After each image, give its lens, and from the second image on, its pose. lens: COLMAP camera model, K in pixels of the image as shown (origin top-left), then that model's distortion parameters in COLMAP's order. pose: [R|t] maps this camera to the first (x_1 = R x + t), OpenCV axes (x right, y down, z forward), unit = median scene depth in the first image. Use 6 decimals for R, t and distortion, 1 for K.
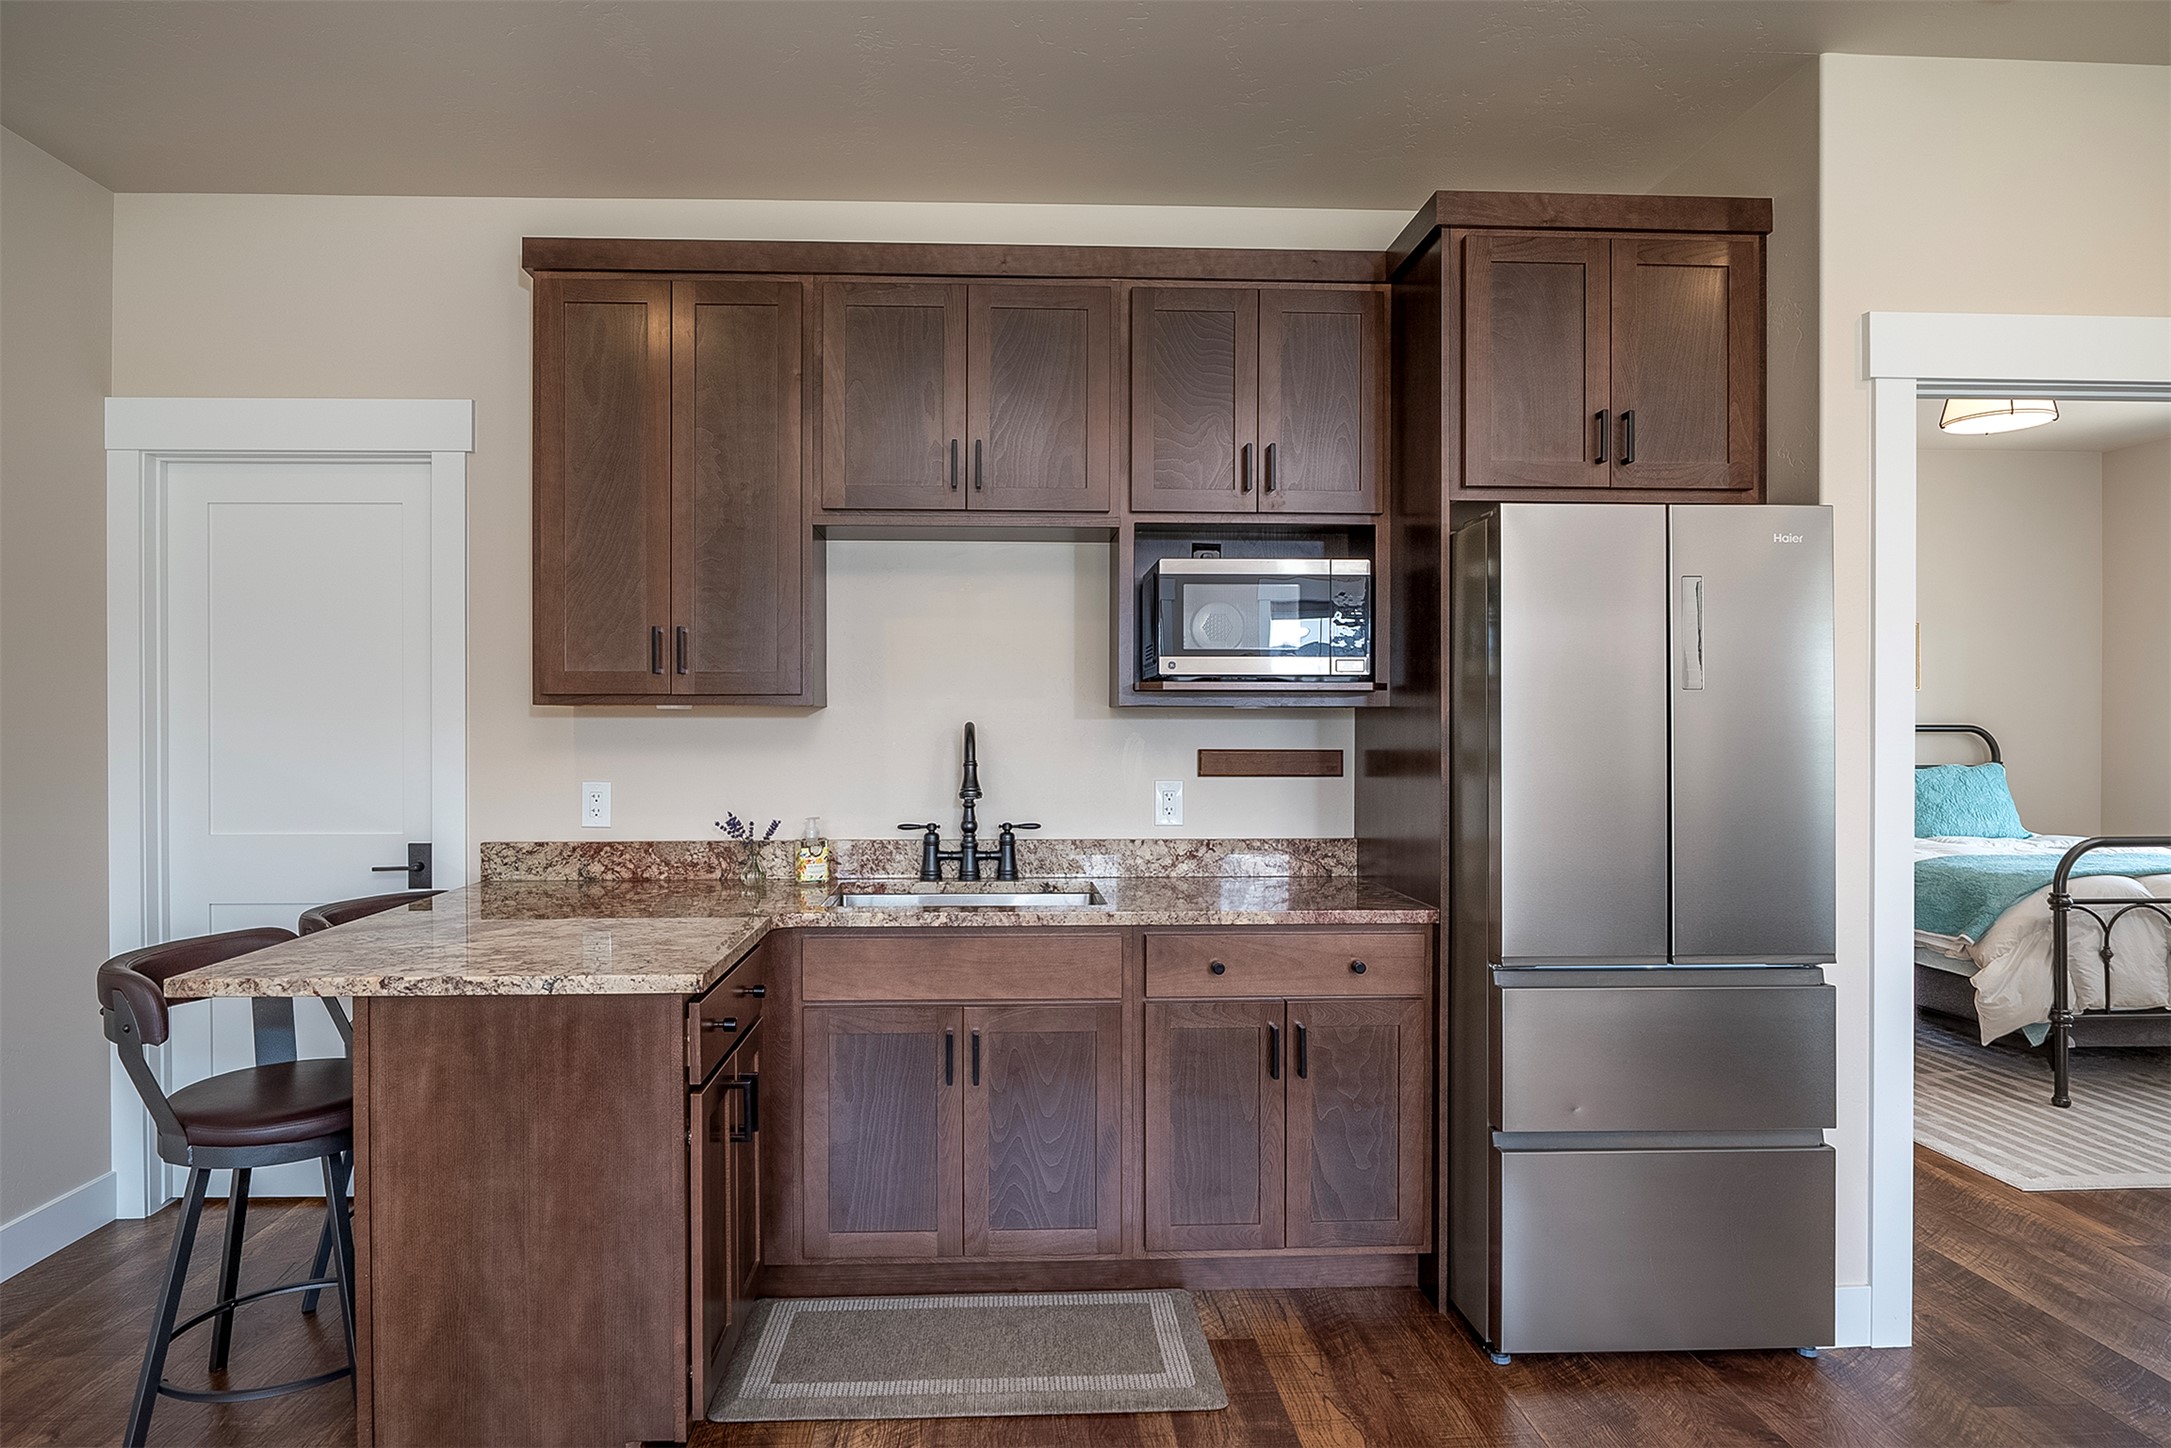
lens RADIAL K [[1188.7, 0, 1083.4], [0, 1188.7, 739.7], [0, 0, 1]] dist [-0.018781, -0.000601]
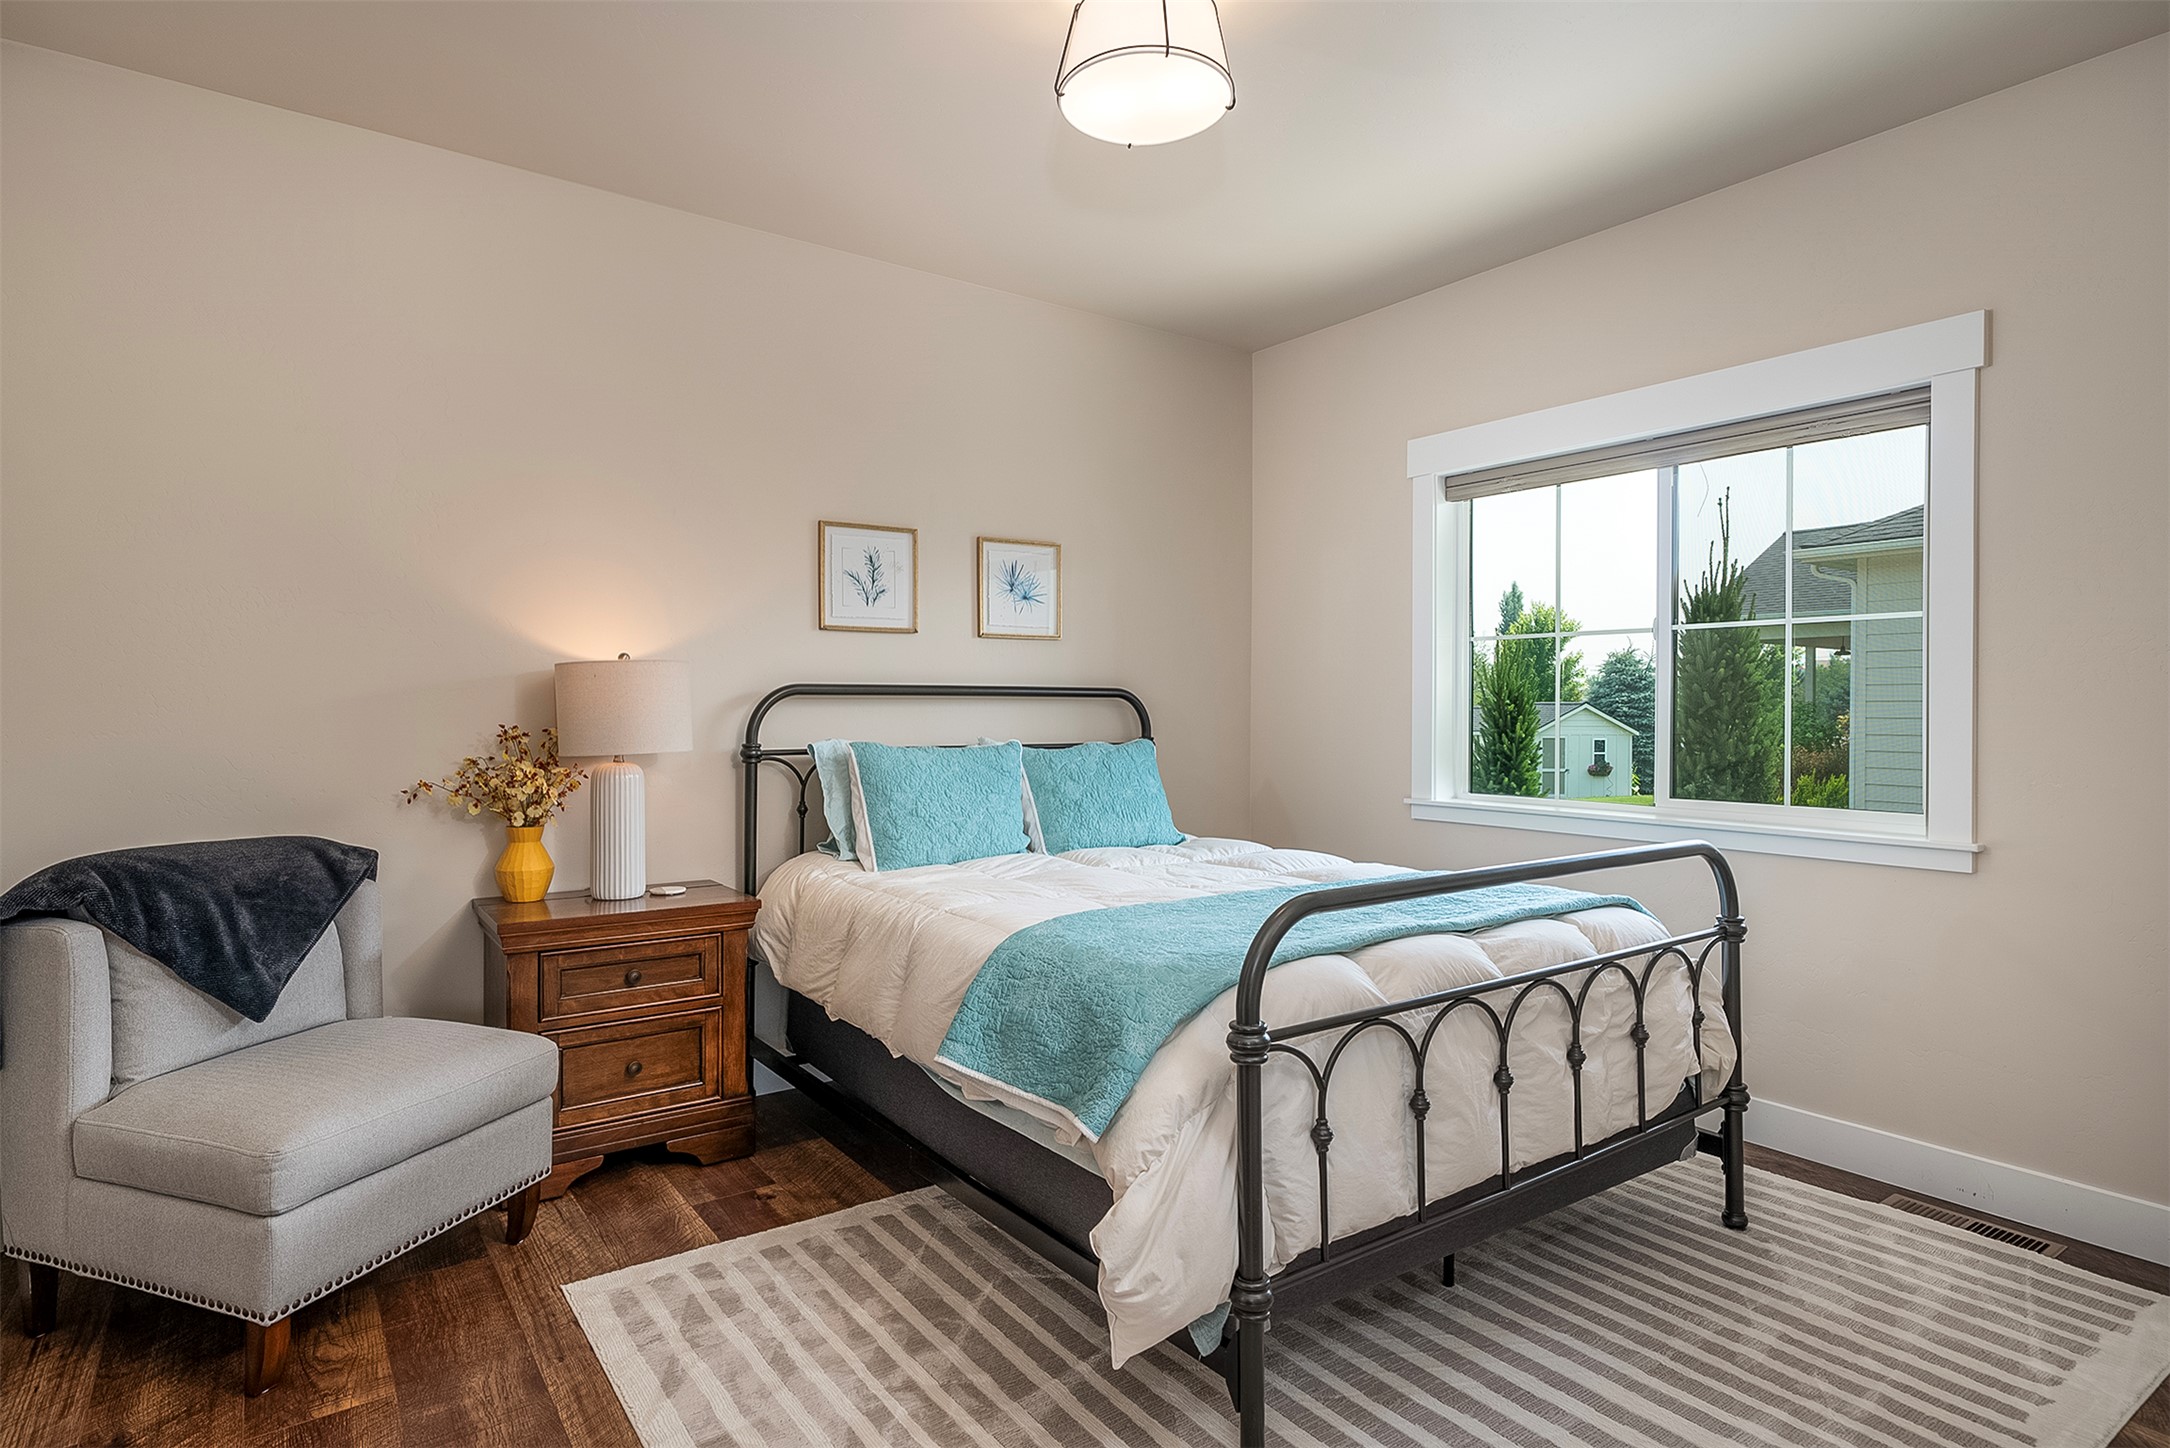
lens RADIAL K [[1108.9, 0, 1085.0], [0, 1108.9, 724.0], [0, 0, 1]] dist [0.000584, 0.000053]
pose [[0.826061, -0.006669, 0.563541, 0.522464], [0.004317, 0.999976, 0.005506, 0.008912], [-0.563564, -0.002116, 0.826069, 0.660365]]
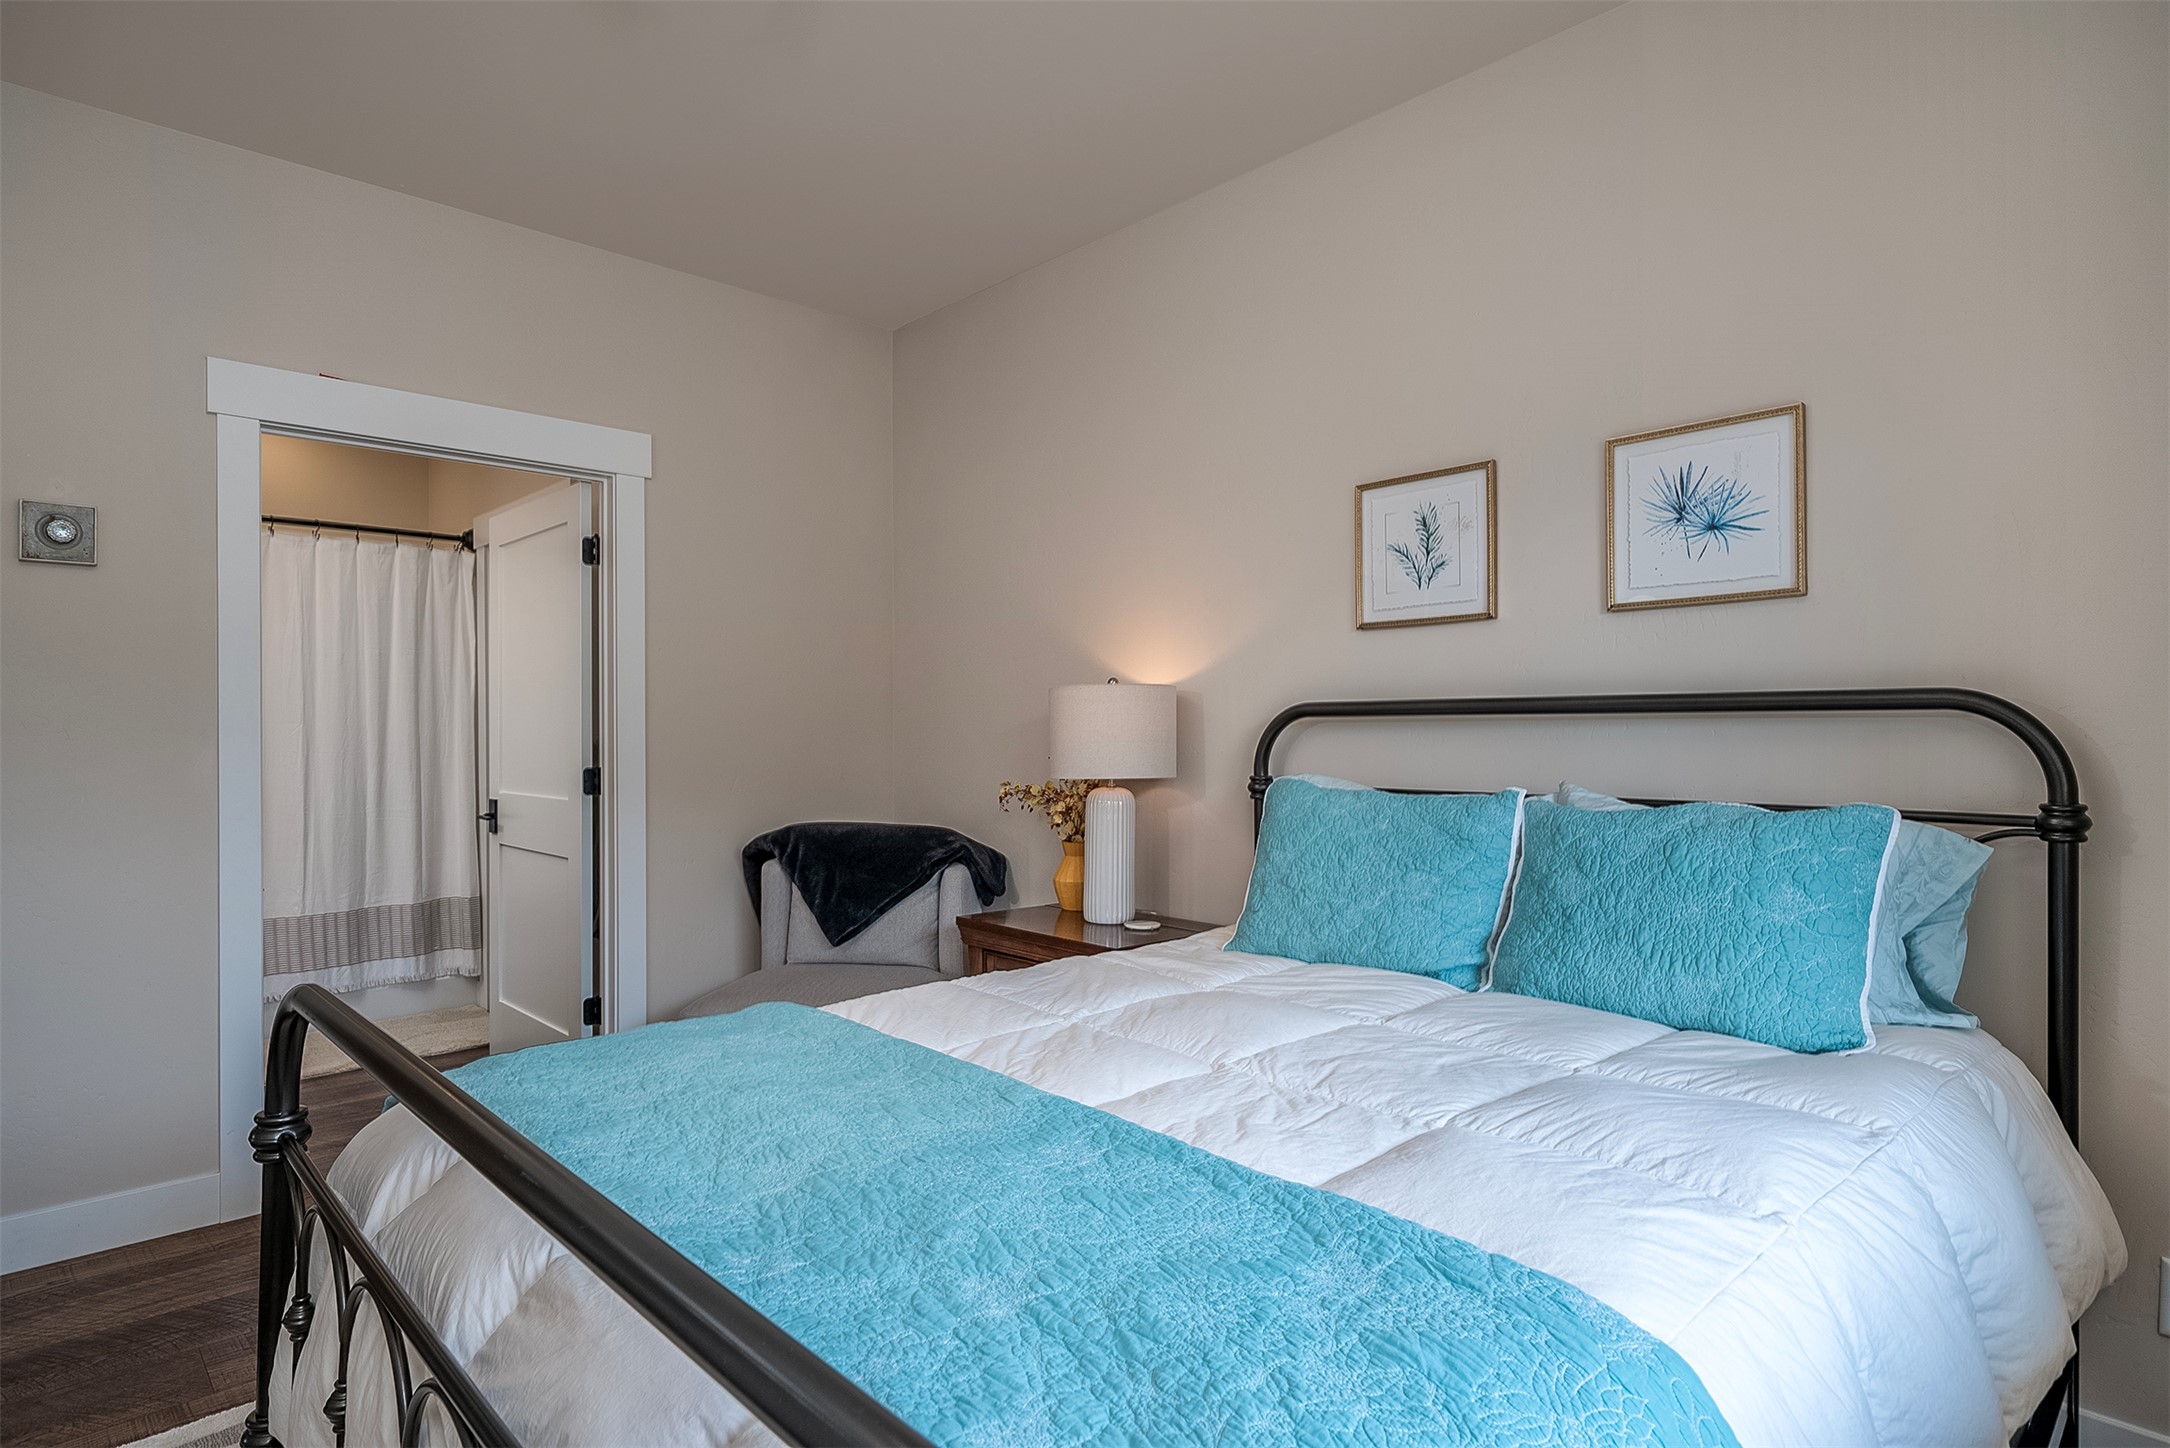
lens RADIAL K [[1151.4, 0, 1085.0], [0, 1151.4, 724.0], [0, 0, 1]] dist [-0.019009, -0.000162]
pose [[0.664123, -0.006284, -0.747597, 1.269672], [-0.001021, 0.999956, -0.009313, 0.001459], [0.747622, 0.006949, 0.664088, 0.926459]]
